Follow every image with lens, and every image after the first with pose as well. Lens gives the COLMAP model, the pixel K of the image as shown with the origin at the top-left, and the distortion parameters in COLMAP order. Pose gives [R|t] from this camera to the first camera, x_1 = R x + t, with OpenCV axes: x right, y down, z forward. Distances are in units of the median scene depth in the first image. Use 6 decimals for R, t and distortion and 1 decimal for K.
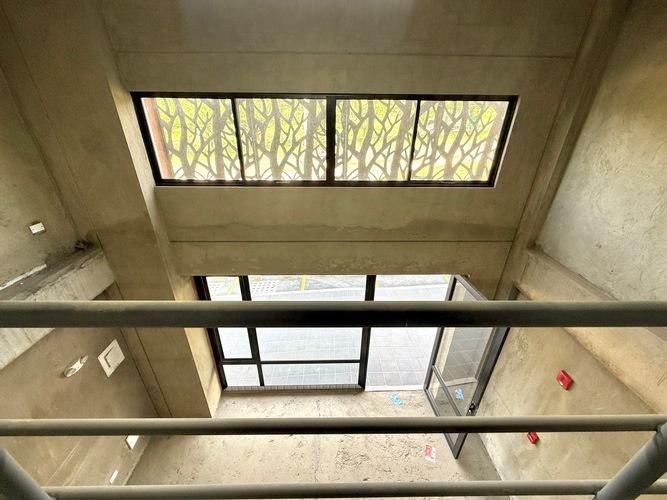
lens RADIAL K [[263.7, 0, 331.0], [0, 263.7, 249.2], [0, 0, 1]] dist [-0.000521, -0.000230]
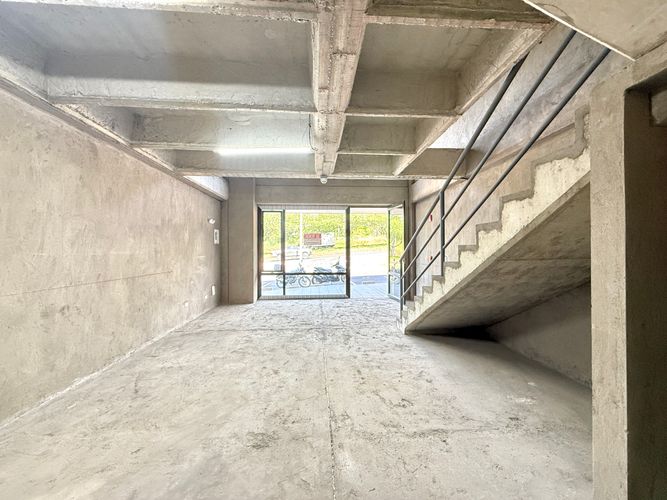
lens RADIAL K [[263.7, 0, 331.3], [0, 263.7, 251.5], [0, 0, 1]] dist [-0.000521, -0.000230]
pose [[0.997995, -0.014399, 0.061632, -0.080164], [0.040083, 0.897392, -0.439410, 1.034593], [-0.048981, 0.440999, 0.896170, -0.540369]]
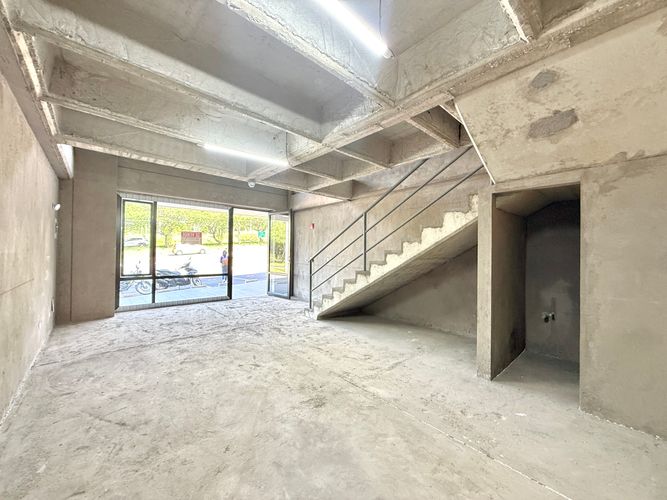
lens RADIAL K [[263.7, 0, 330.1], [0, 263.7, 251.6], [0, 0, 1]] dist [-0.000521, -0.000230]
pose [[0.746836, 0.001043, 0.665008, -0.502156], [0.290364, 0.899128, -0.327503, 1.024628], [-0.598268, 0.437685, 0.671198, -0.532575]]
